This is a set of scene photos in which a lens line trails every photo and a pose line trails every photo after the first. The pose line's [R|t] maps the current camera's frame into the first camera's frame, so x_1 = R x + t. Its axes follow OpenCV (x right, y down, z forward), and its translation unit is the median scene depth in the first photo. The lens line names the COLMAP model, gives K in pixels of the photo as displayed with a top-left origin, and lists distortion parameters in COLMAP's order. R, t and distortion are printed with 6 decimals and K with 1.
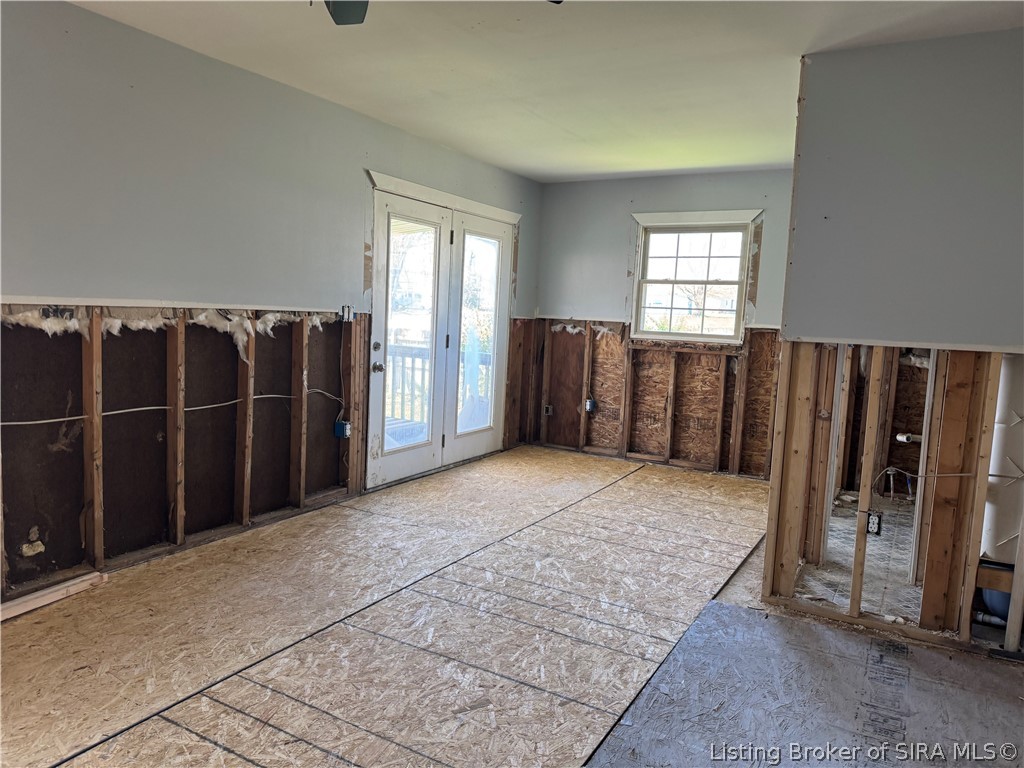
lens RADIAL K [[720.6, 0, 512.0], [0, 720.6, 384.0], [0, 0, 1]] dist [0.088442, -0.100934]
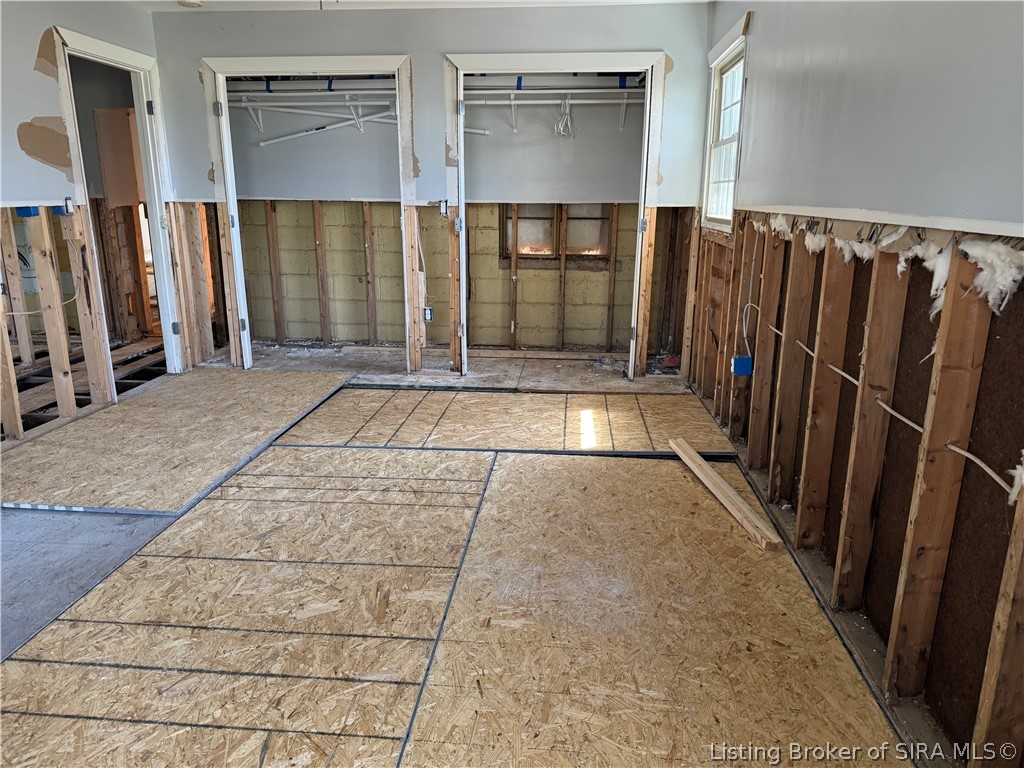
lens RADIAL K [[720.6, 0, 512.0], [0, 720.6, 384.0], [0, 0, 1]] dist [0.088442, -0.100934]
pose [[-0.911029, 0.058104, -0.408229, 0.058480], [-0.086407, 0.941141, 0.326784, -0.205124], [0.403188, 0.332984, -0.852386, 1.970133]]
